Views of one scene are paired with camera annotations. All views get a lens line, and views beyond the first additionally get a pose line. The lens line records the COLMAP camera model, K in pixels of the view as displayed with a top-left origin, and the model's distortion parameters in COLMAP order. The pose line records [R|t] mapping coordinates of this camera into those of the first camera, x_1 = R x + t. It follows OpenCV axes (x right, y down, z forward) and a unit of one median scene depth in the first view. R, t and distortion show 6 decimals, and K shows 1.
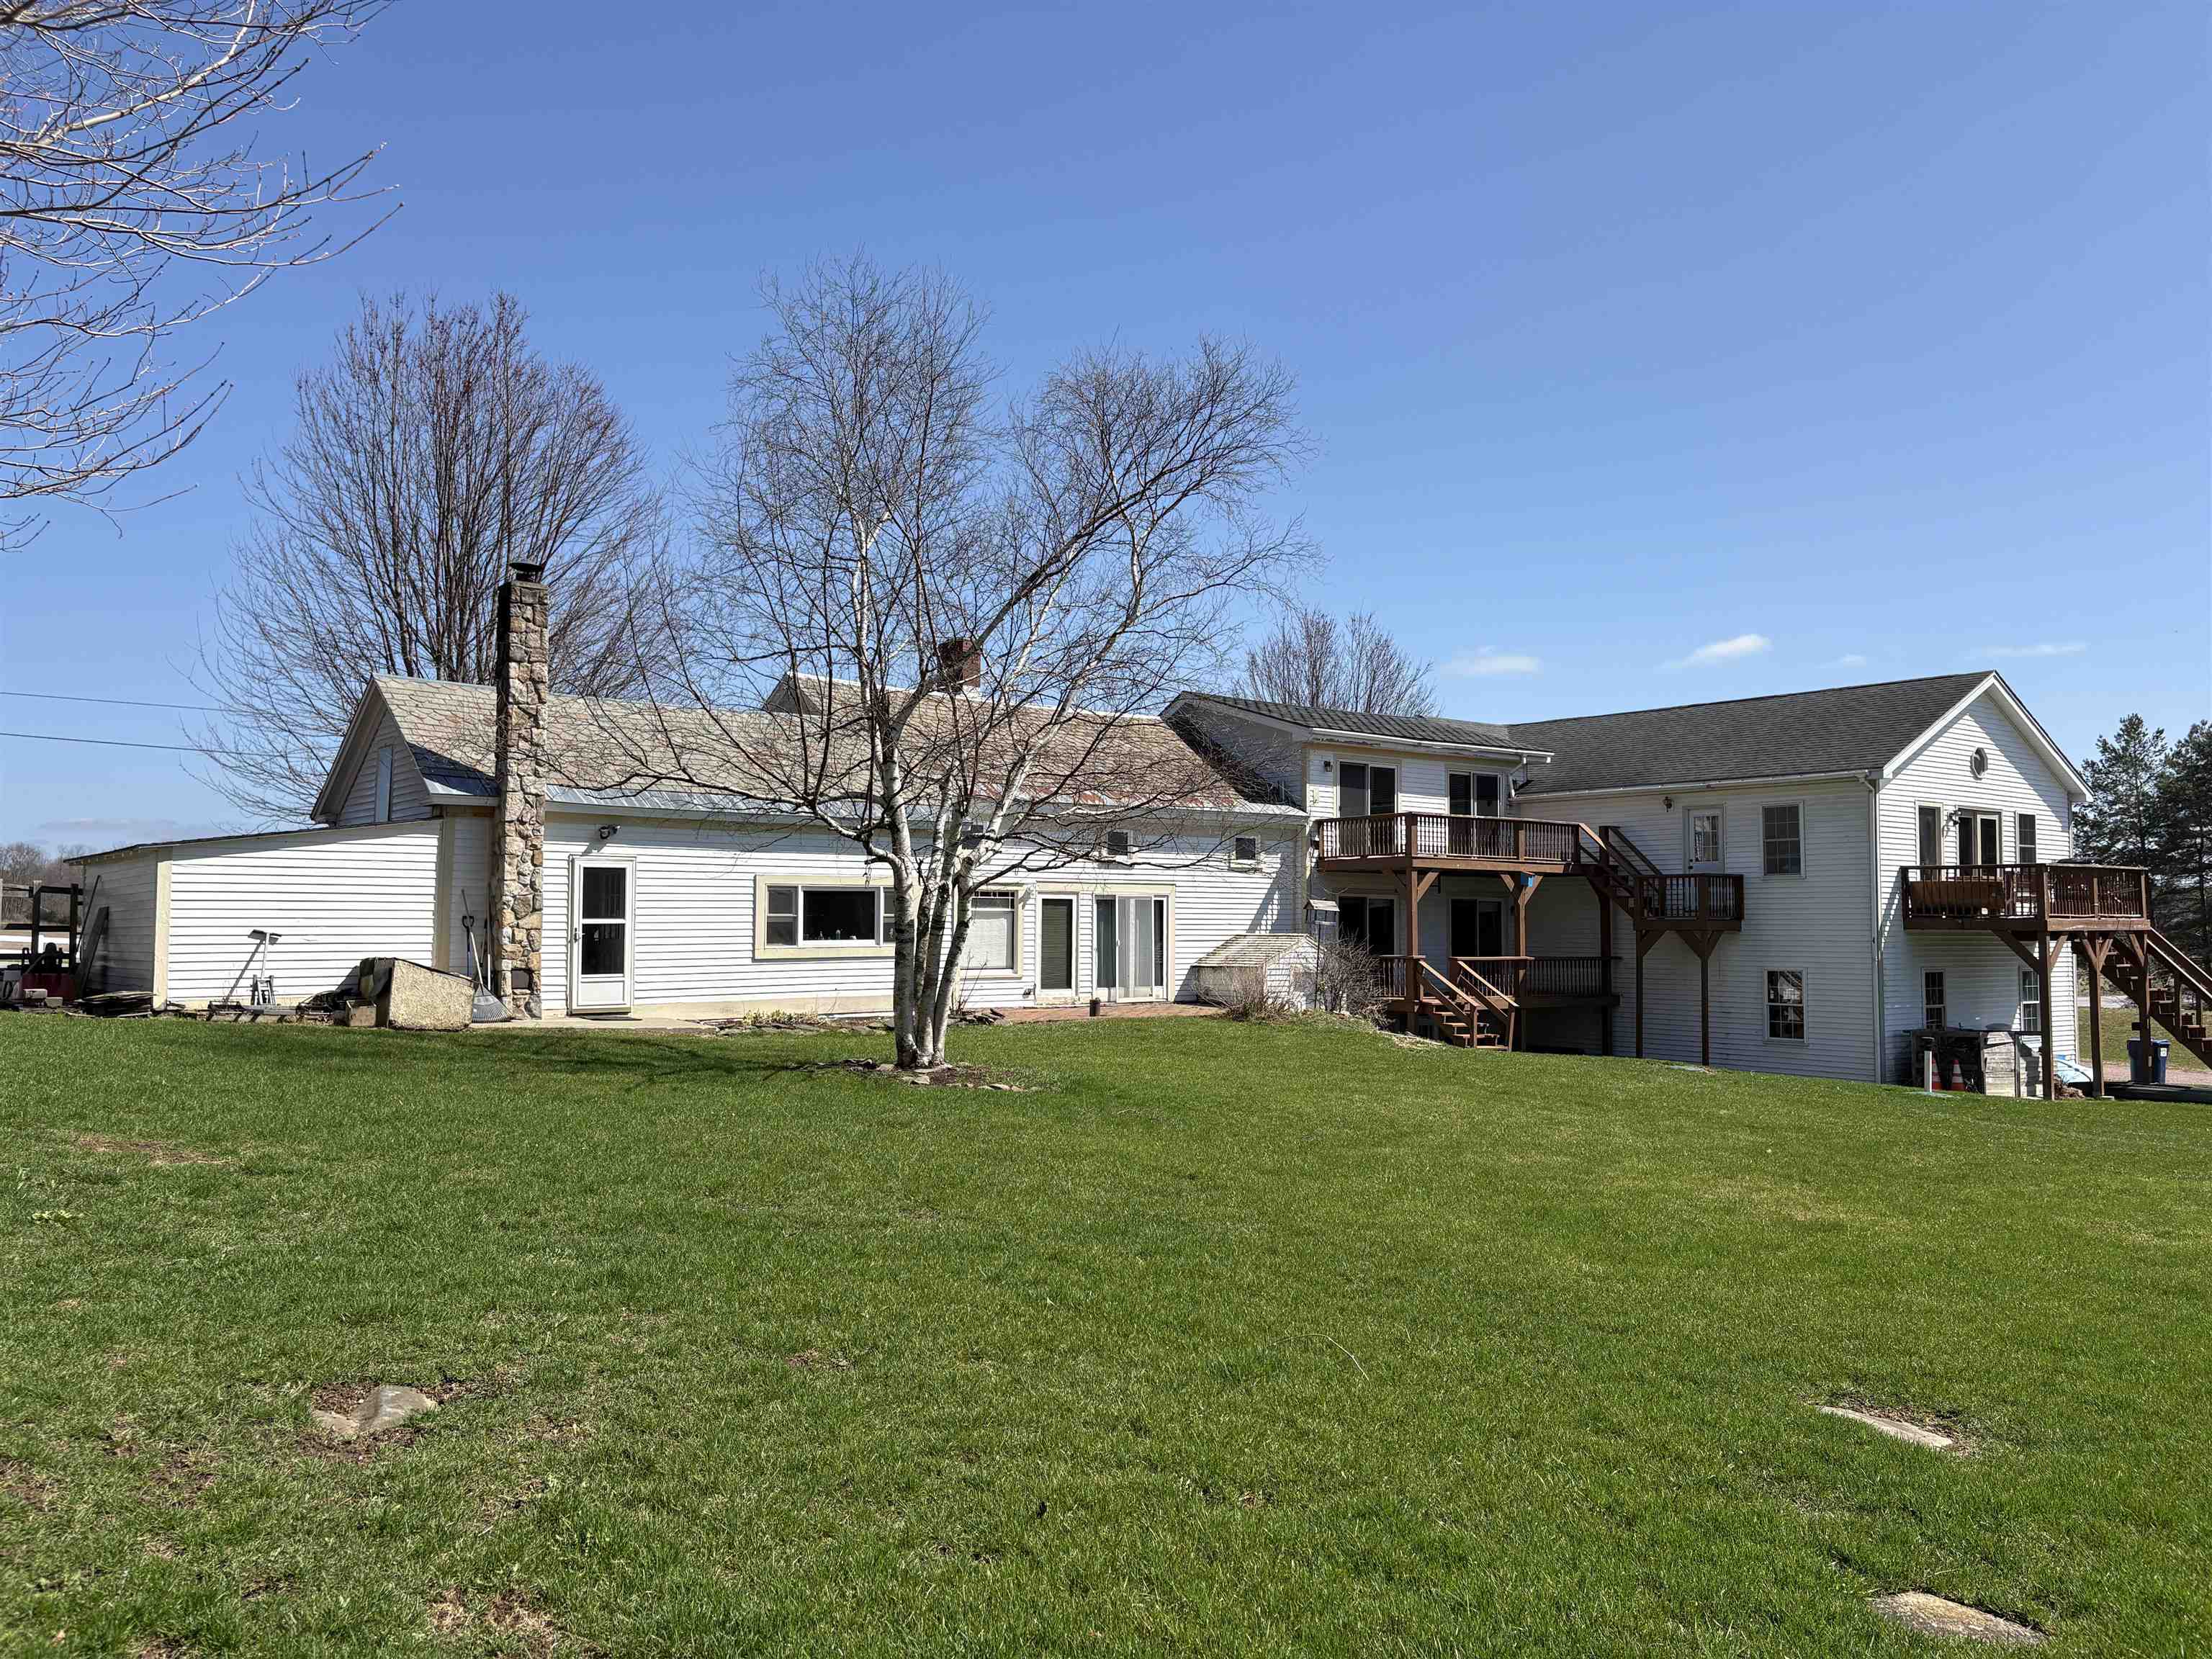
lens RADIAL K [[1684.7, 0, 1106.0], [0, 1684.7, 829.5], [0, 0, 1]] dist [0.044521, -0.000675]
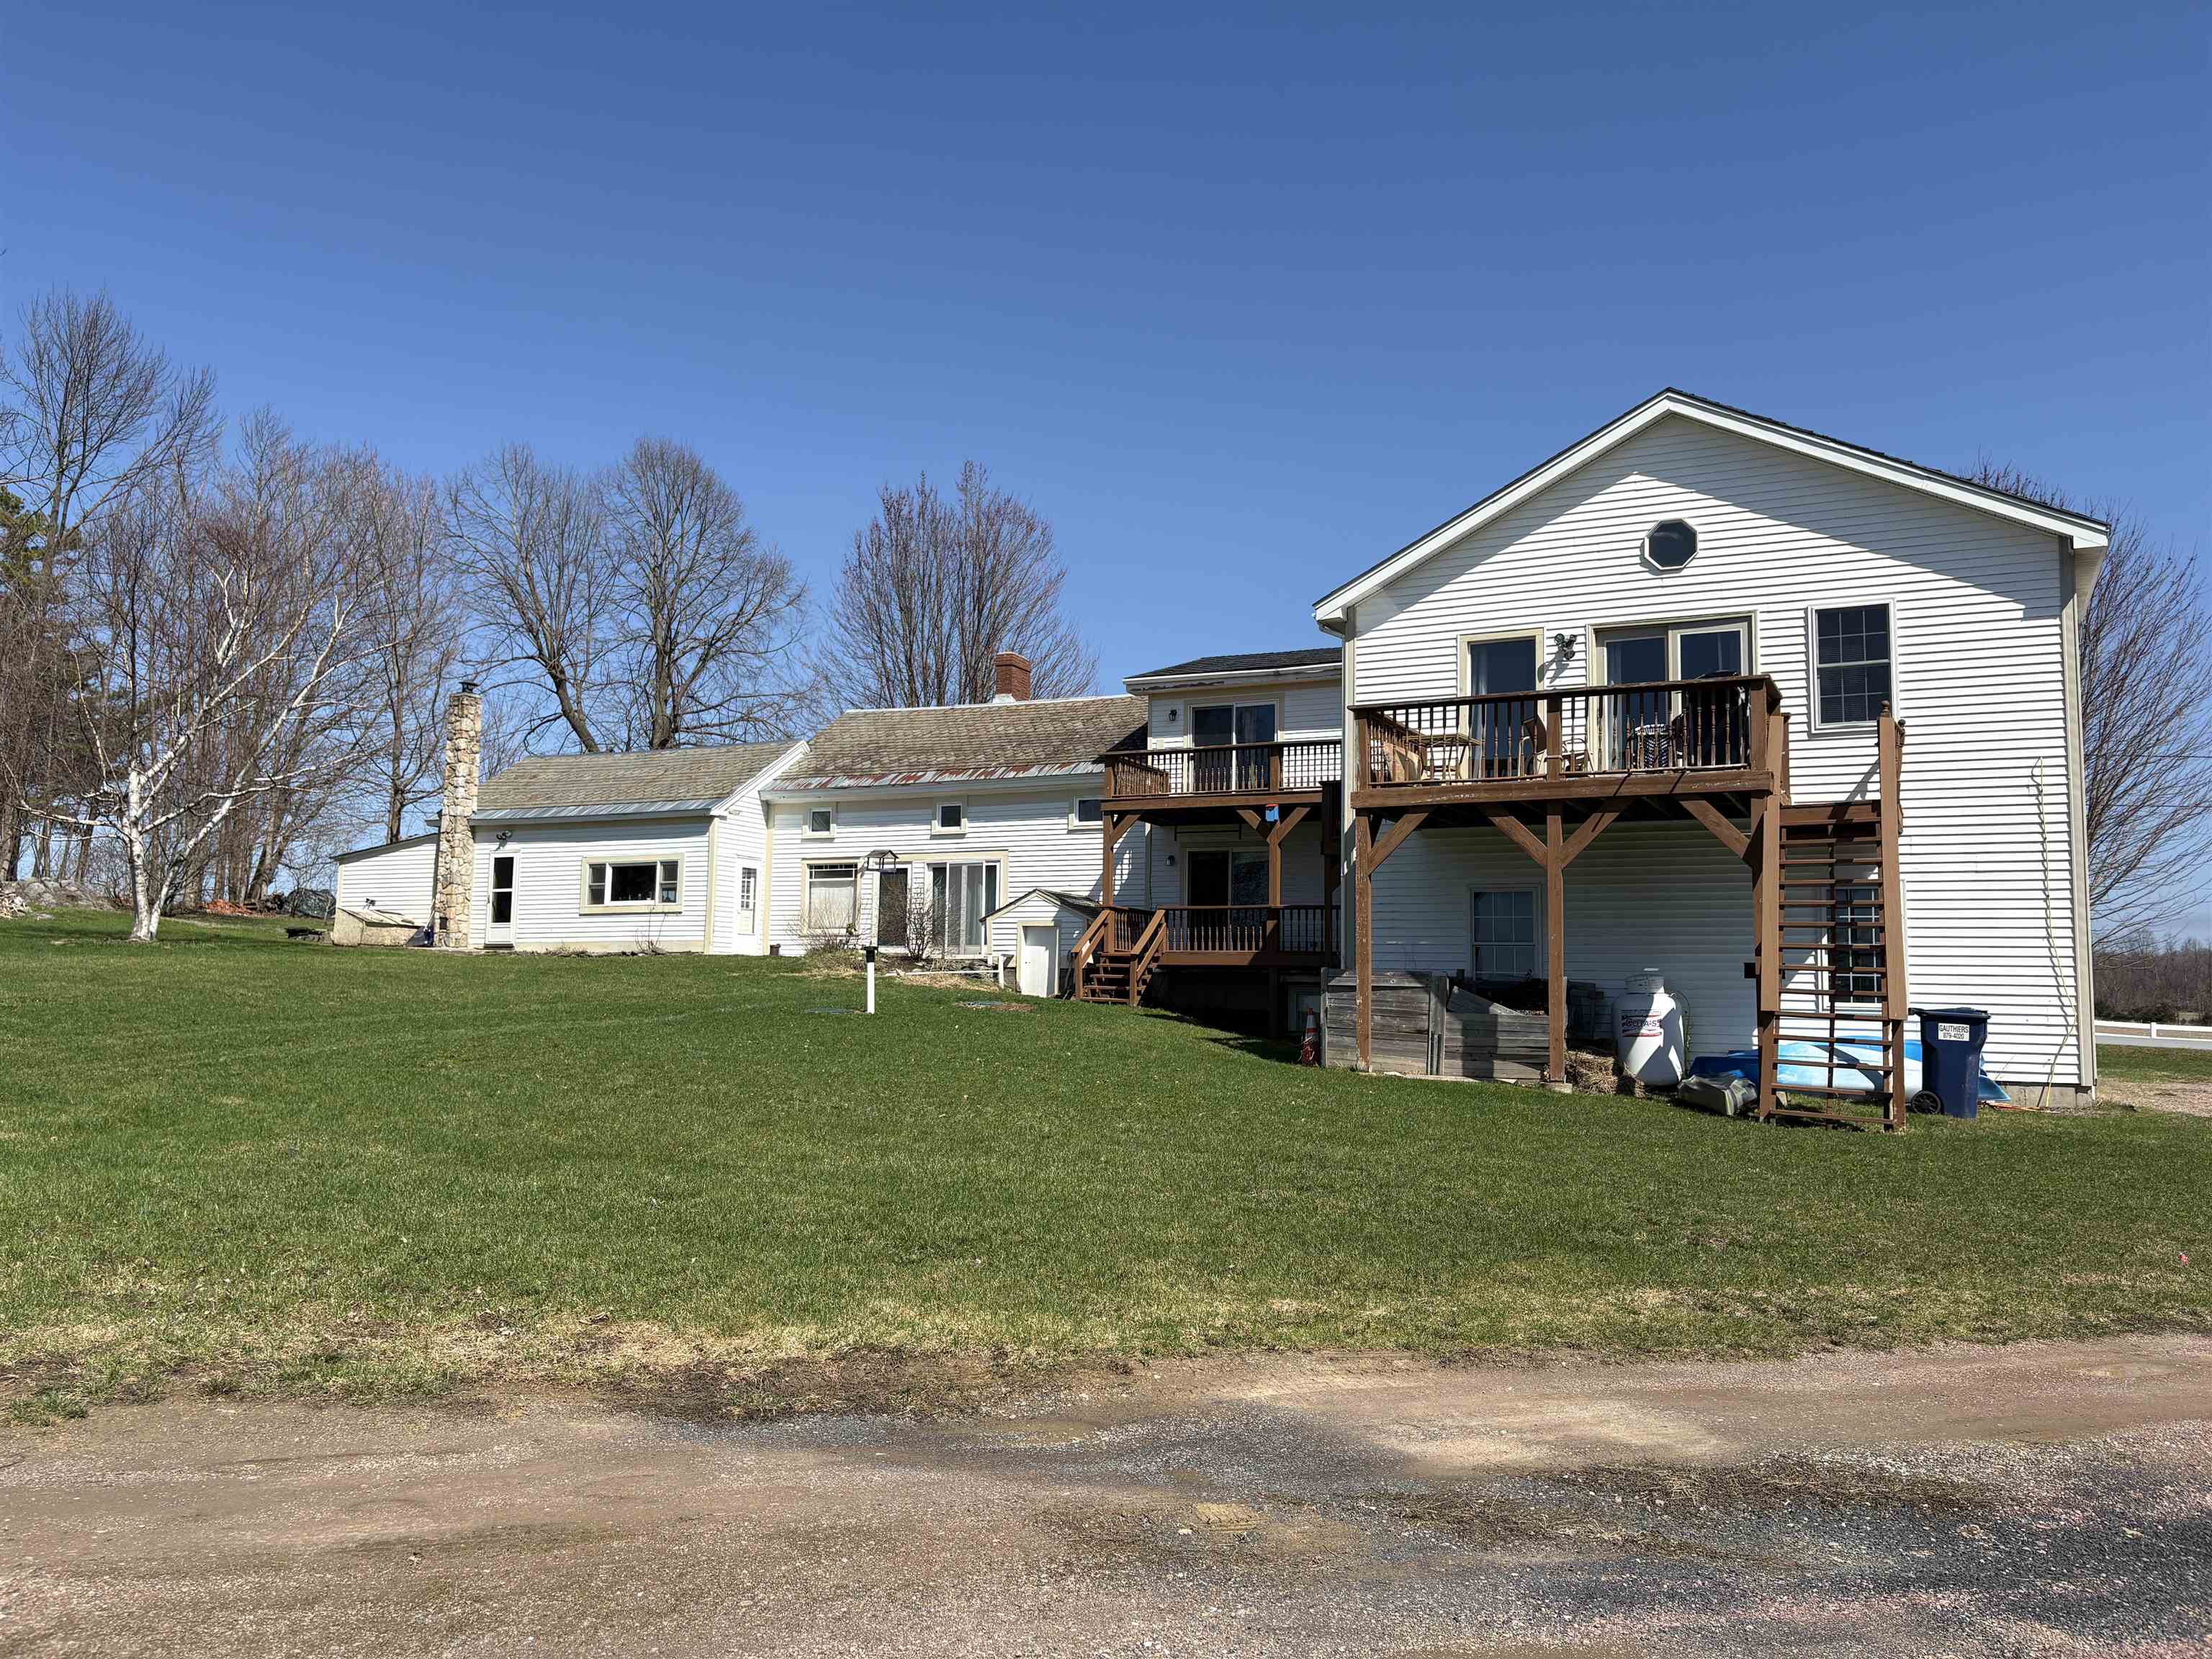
lens RADIAL K [[1684.7, 0, 1106.0], [0, 1684.7, 829.5], [0, 0, 1]] dist [0.044521, -0.000675]
pose [[0.424517, -0.092441, -0.900689, 1.170541], [0.036317, 0.995712, -0.085077, 0.128347], [0.904692, 0.003407, 0.426053, 0.686421]]
